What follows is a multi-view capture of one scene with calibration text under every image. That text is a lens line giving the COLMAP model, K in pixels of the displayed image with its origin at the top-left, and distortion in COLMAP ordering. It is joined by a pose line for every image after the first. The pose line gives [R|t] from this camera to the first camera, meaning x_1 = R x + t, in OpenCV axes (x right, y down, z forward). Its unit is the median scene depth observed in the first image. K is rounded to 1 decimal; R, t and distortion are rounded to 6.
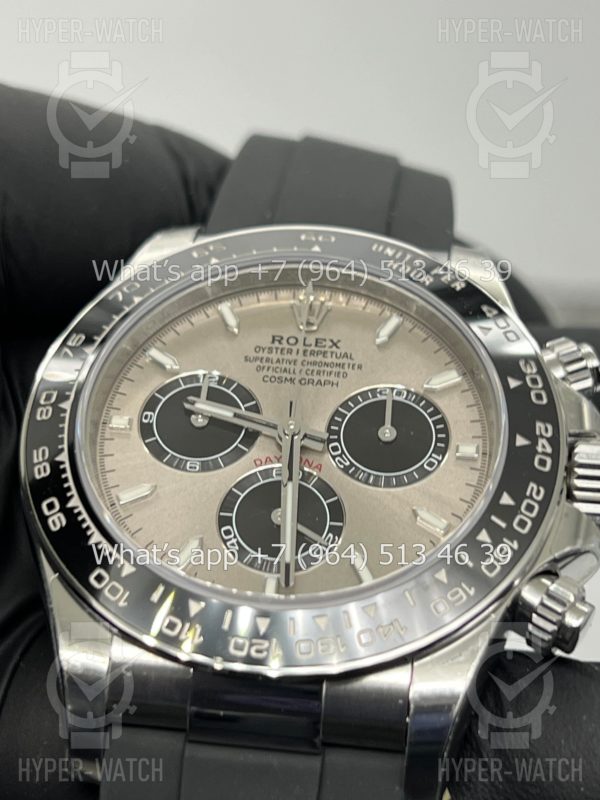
lens RADIAL K [[1870.8, 0, 288.5], [0, 1870.8, 408.0], [0, 0, 1]] dist [0.273391, 0.000000]
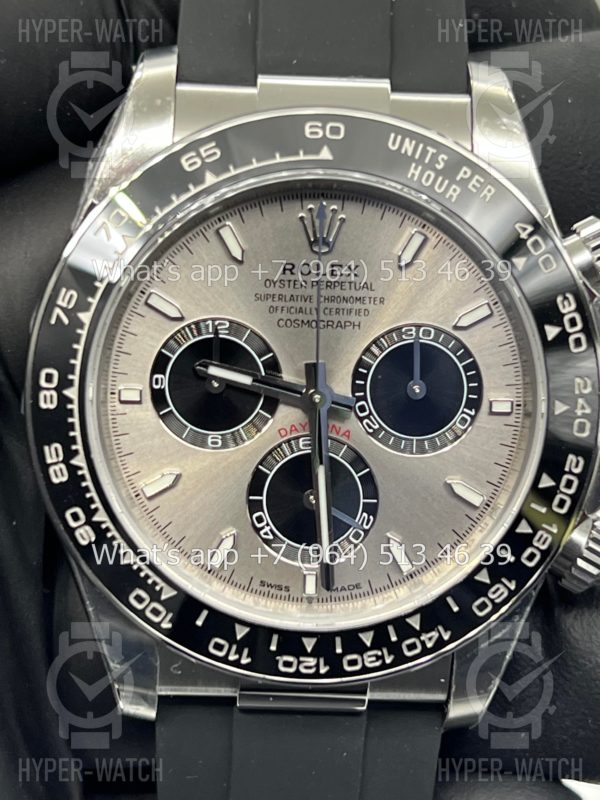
lens RADIAL K [[1870.8, 0, 296.1], [0, 1870.8, 405.5], [0, 0, 1]] dist [0.273391, 0.000000]
pose [[0.993819, -0.089315, 0.065923, -0.071434], [0.029665, 0.785934, 0.617599, -0.571946], [-0.106972, -0.611826, 0.783726, 0.266689]]
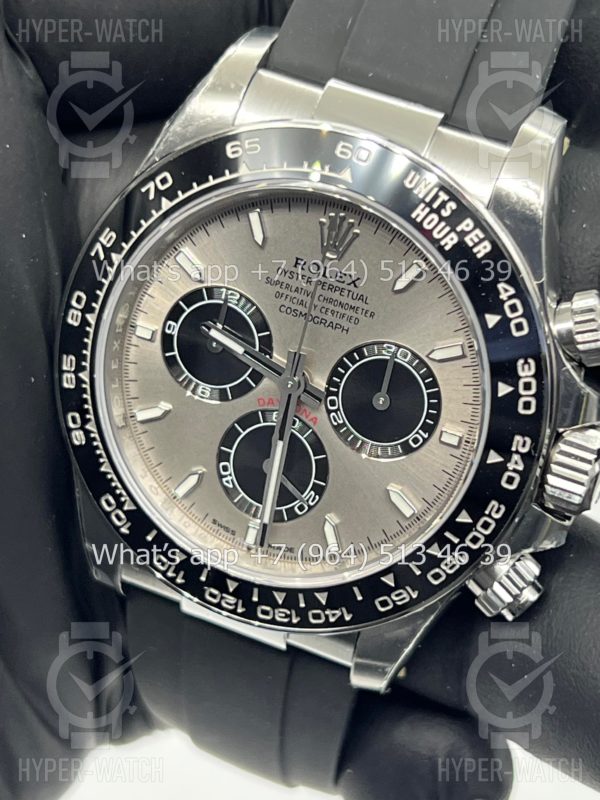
lens RADIAL K [[1870.8, 0, 303.3], [0, 1870.8, 406.9], [0, 0, 1]] dist [0.273391, 0.000000]
pose [[0.952713, 0.203637, -0.225544, 0.249365], [0.025638, 0.685721, 0.727413, -0.749086], [0.302789, -0.698798, 0.648074, 0.318076]]
